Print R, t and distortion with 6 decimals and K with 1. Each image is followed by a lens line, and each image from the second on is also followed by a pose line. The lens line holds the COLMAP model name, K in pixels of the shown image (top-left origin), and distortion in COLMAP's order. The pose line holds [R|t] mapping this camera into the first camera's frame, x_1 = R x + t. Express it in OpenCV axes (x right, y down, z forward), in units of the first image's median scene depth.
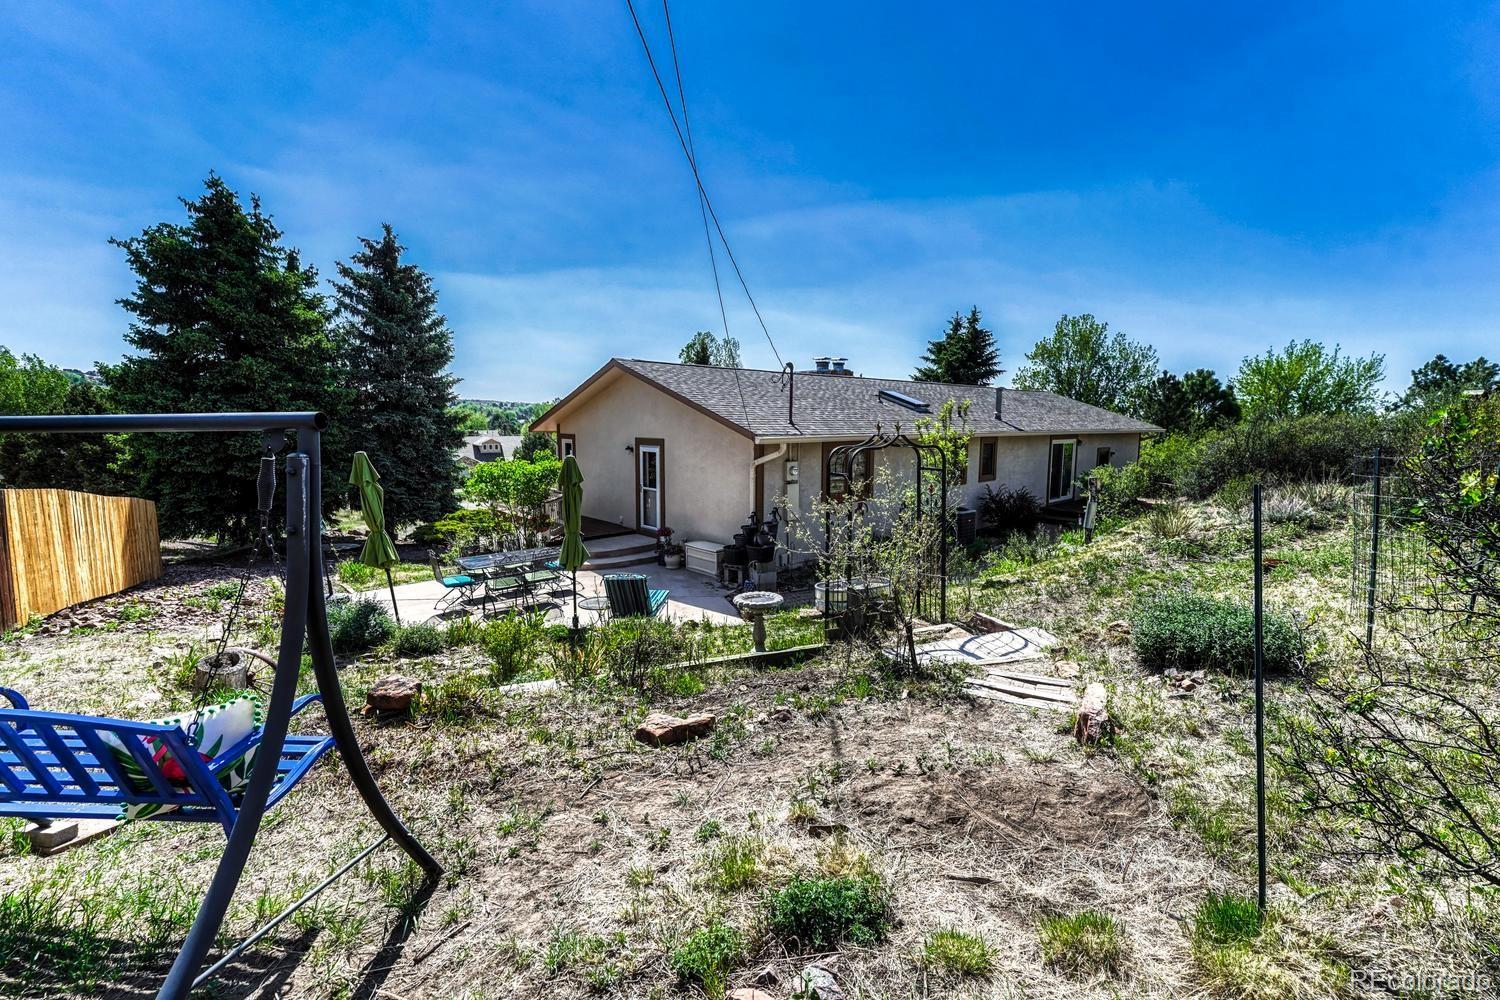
lens RADIAL K [[650.8, 0, 750.0], [0, 650.8, 500.0], [0, 0, 1]] dist [-0.000834, -0.000040]
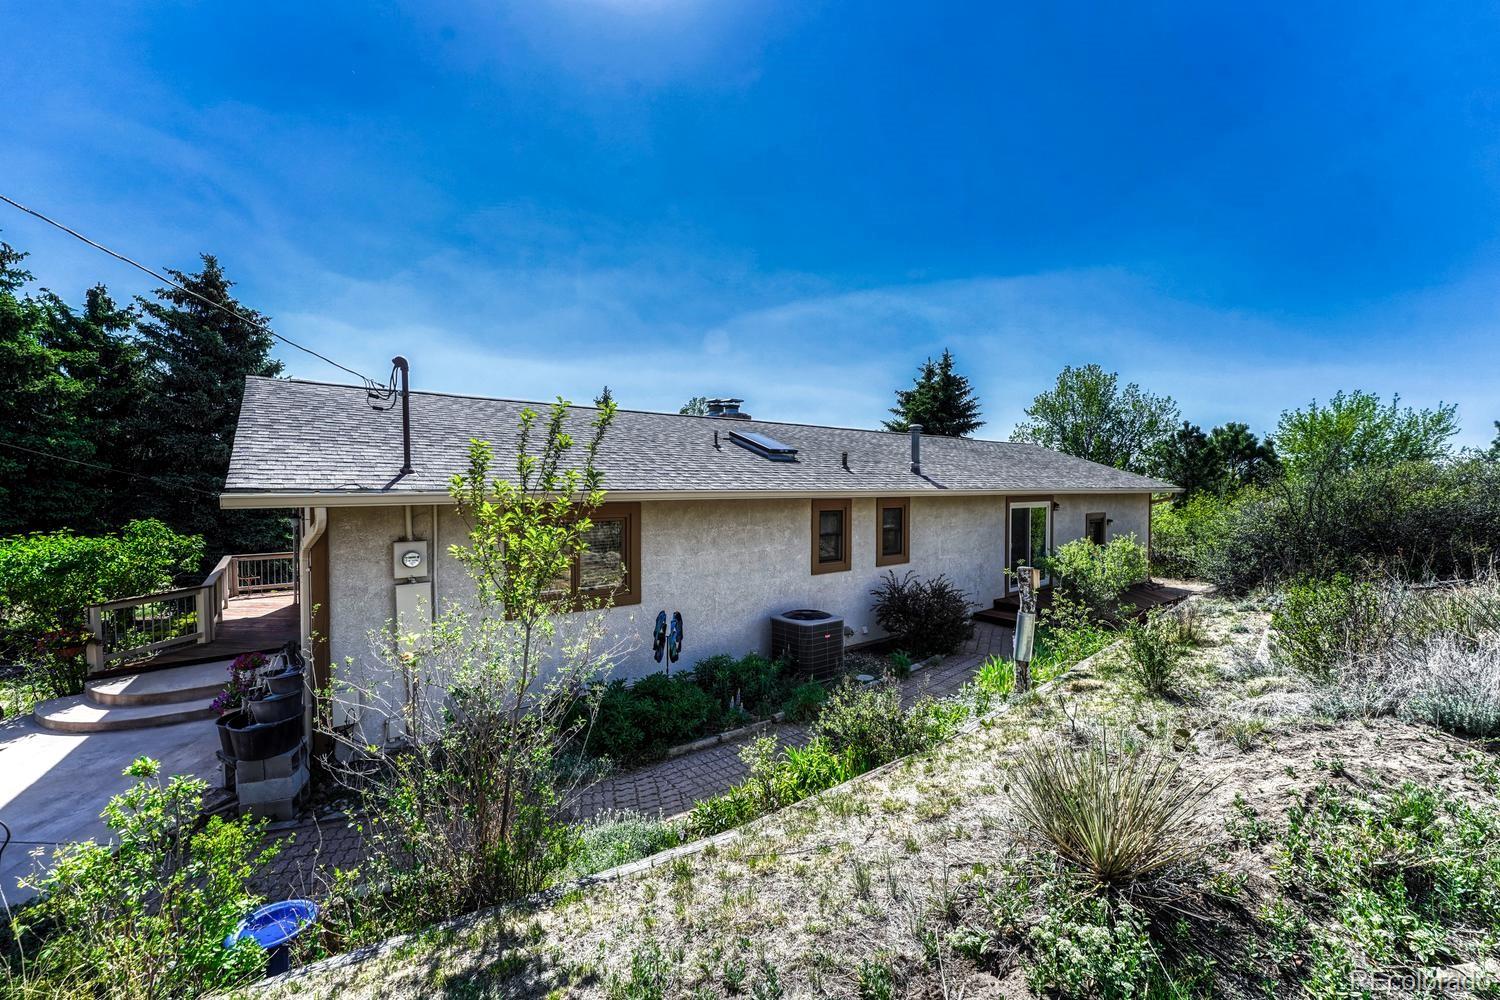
lens RADIAL K [[606.7, 0, 750.0], [0, 606.7, 500.0], [0, 0, 1]] dist [-0.001354, -0.000146]
pose [[0.997014, -0.004200, -0.077101, 0.133418], [-0.003712, 0.994757, -0.102198, -0.015289], [0.077126, 0.102179, 0.991772, 0.185352]]
